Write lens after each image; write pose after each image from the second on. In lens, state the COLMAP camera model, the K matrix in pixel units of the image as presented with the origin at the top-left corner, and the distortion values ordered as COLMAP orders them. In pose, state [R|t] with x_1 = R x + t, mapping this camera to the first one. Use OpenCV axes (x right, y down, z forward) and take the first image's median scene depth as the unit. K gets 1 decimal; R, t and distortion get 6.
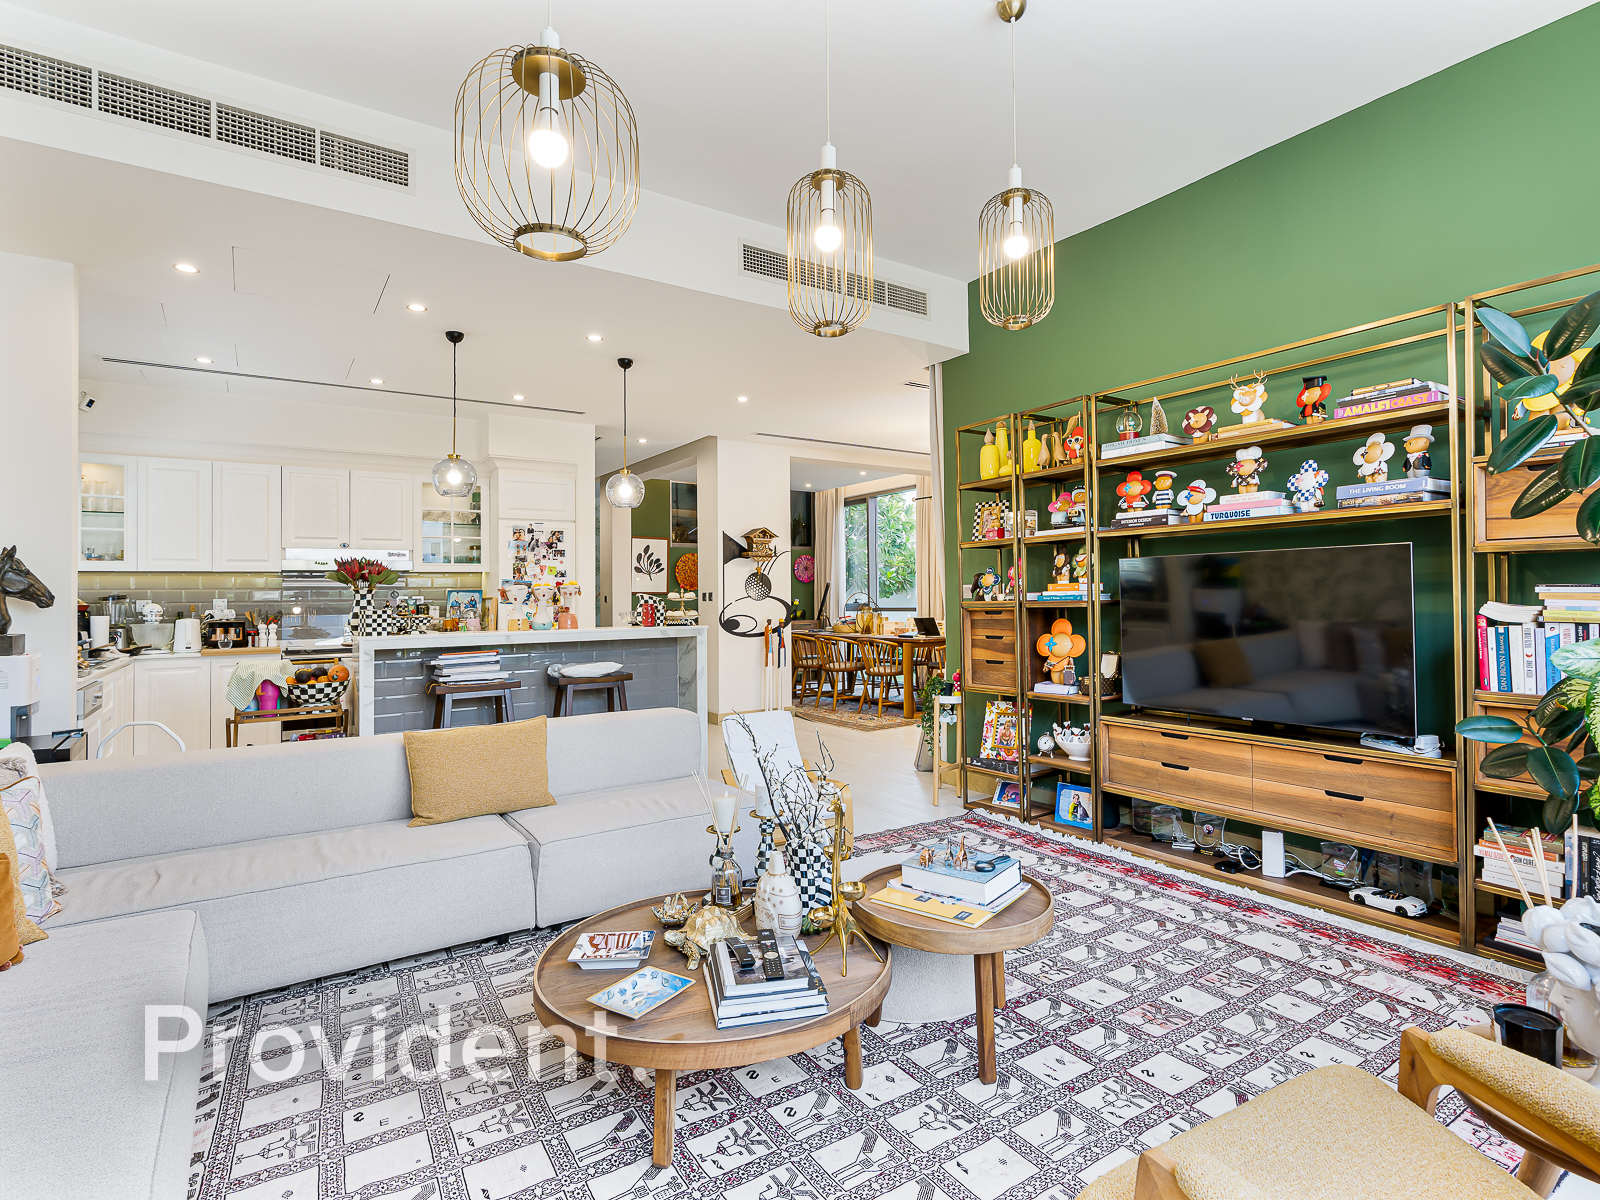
lens RADIAL K [[834.5, 0, 797.6], [0, 834.5, 594.3], [0, 0, 1]] dist [-0.001905, 0.000431]
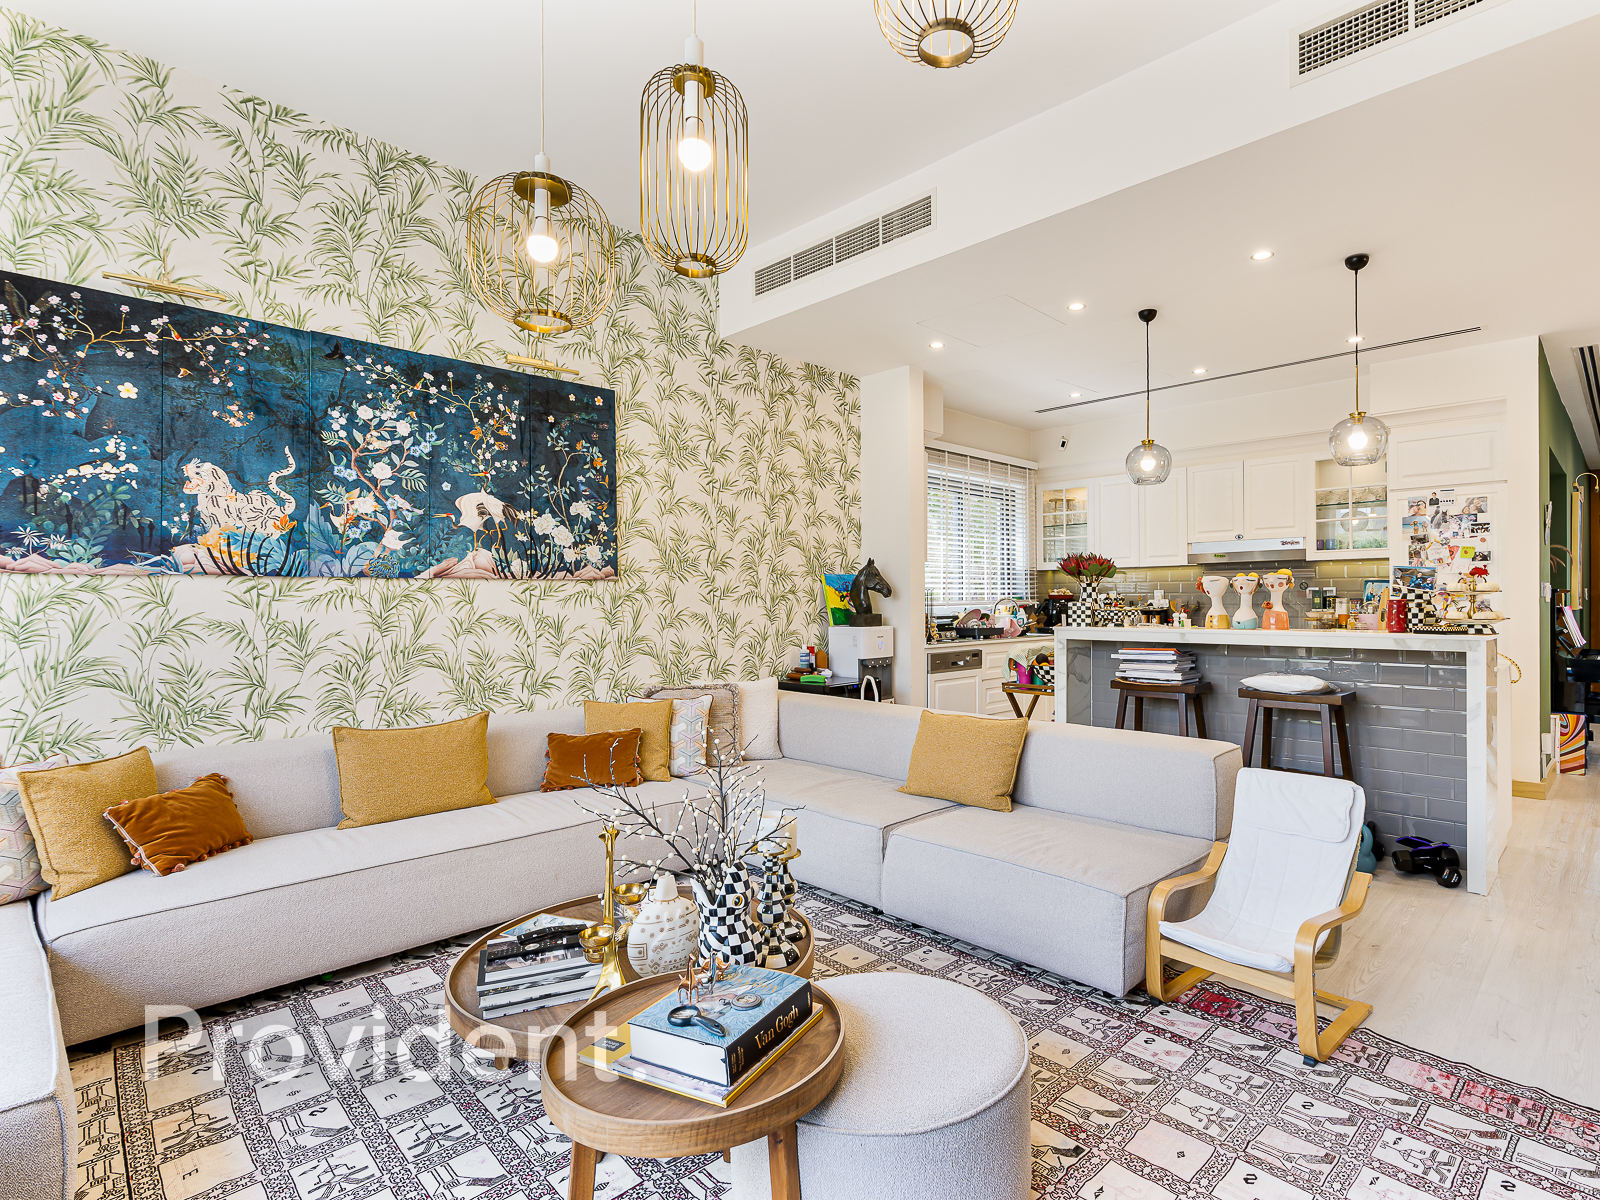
lens RADIAL K [[824.0, 0, 797.3], [0, 824.0, 591.9], [0, 0, 1]] dist [-0.002224, -0.000021]
pose [[0.205554, -0.000004, -0.978646, 0.422815], [0.004978, 0.999987, 0.001042, 0.003073], [0.978633, -0.005086, 0.205551, 0.423355]]
